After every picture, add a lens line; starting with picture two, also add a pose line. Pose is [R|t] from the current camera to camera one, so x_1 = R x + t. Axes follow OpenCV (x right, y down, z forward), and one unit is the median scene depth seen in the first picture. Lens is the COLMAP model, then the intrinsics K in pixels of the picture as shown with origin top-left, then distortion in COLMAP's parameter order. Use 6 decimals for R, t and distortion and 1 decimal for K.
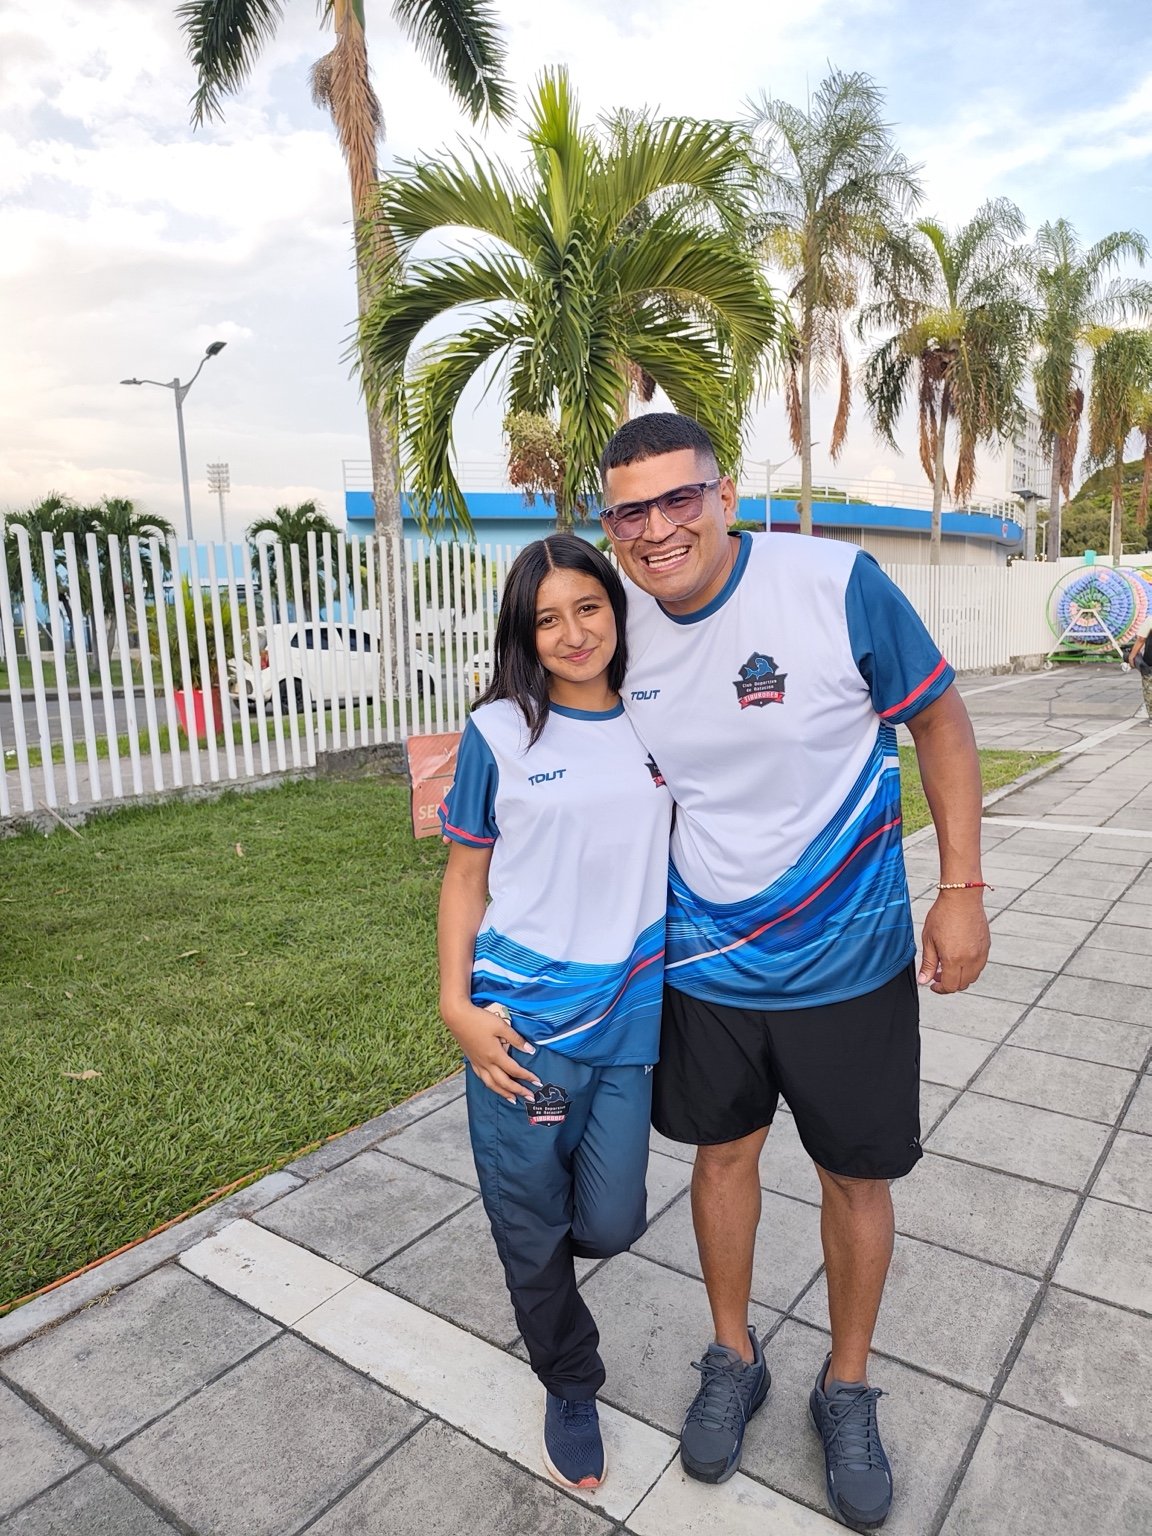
lens RADIAL K [[1055.9, 0, 579.4], [0, 1055.9, 764.8], [0, 0, 1]] dist [0.021709, -0.026850]
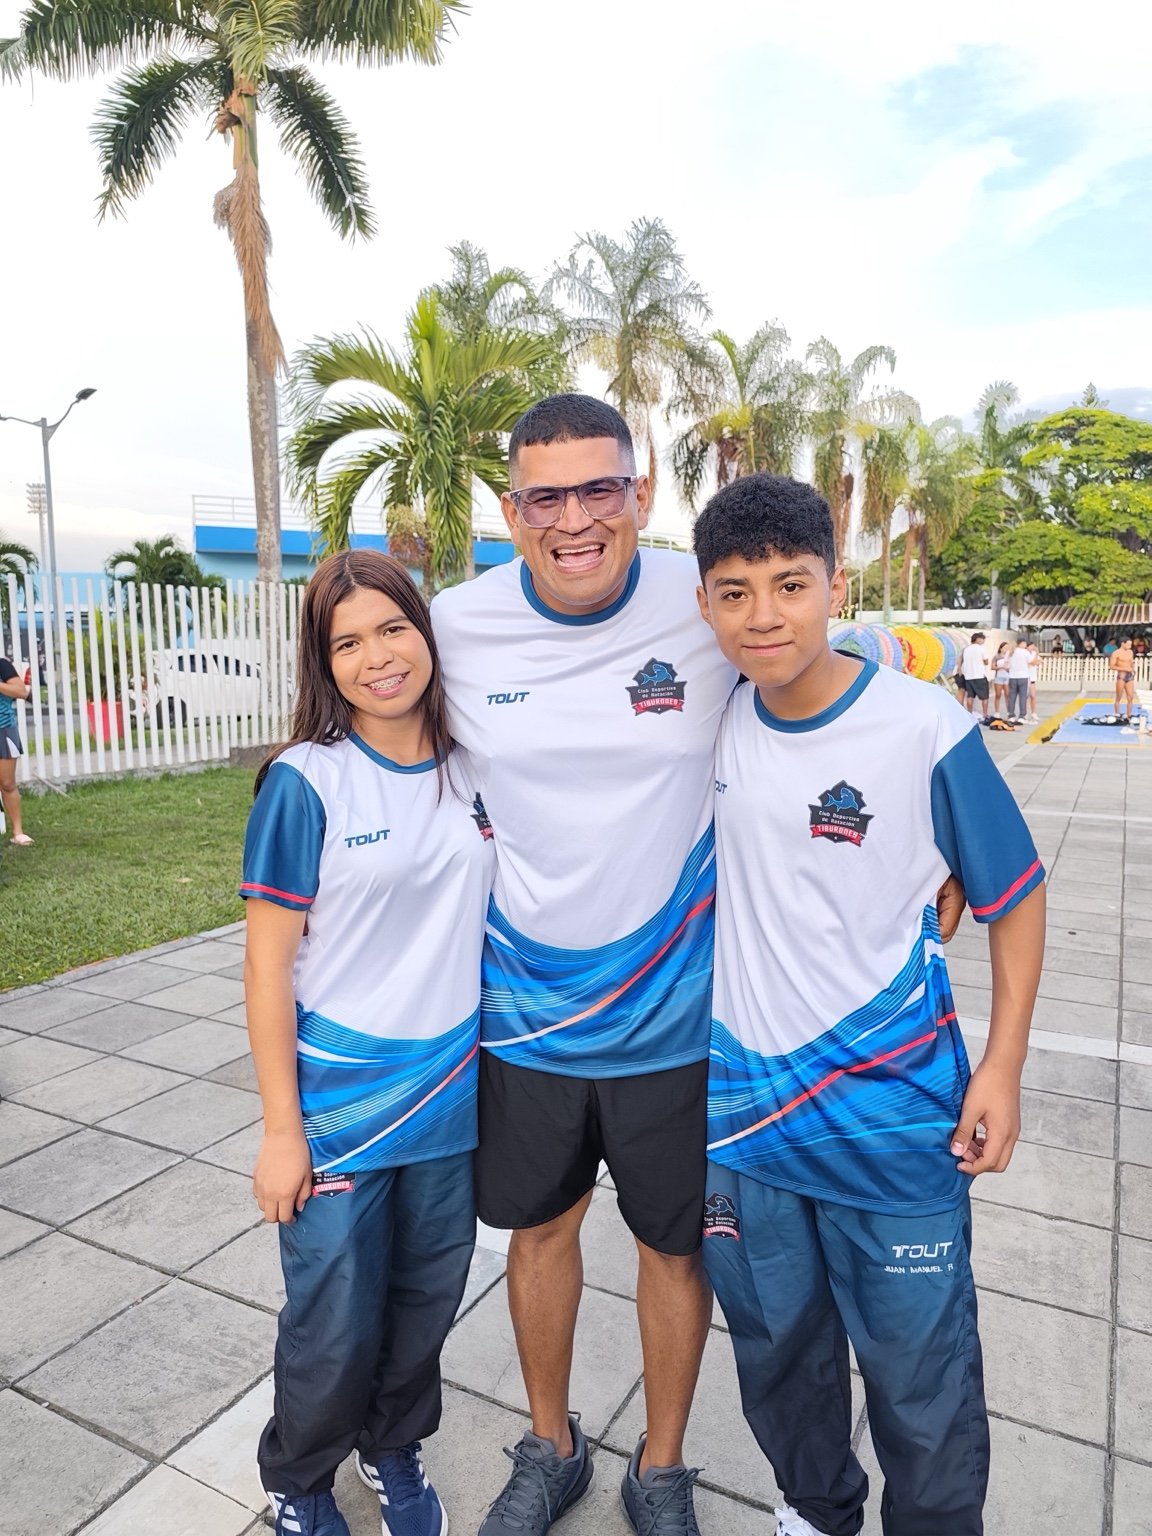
lens RADIAL K [[1098.6, 0, 582.5], [0, 1098.6, 773.0], [0, 0, 1]] dist [0.024661, -0.002617]
pose [[0.988132, 0.011331, 0.153190, -0.023202], [-0.006215, 0.999408, -0.033836, 0.054371], [-0.153483, 0.032483, 0.987617, -0.349768]]
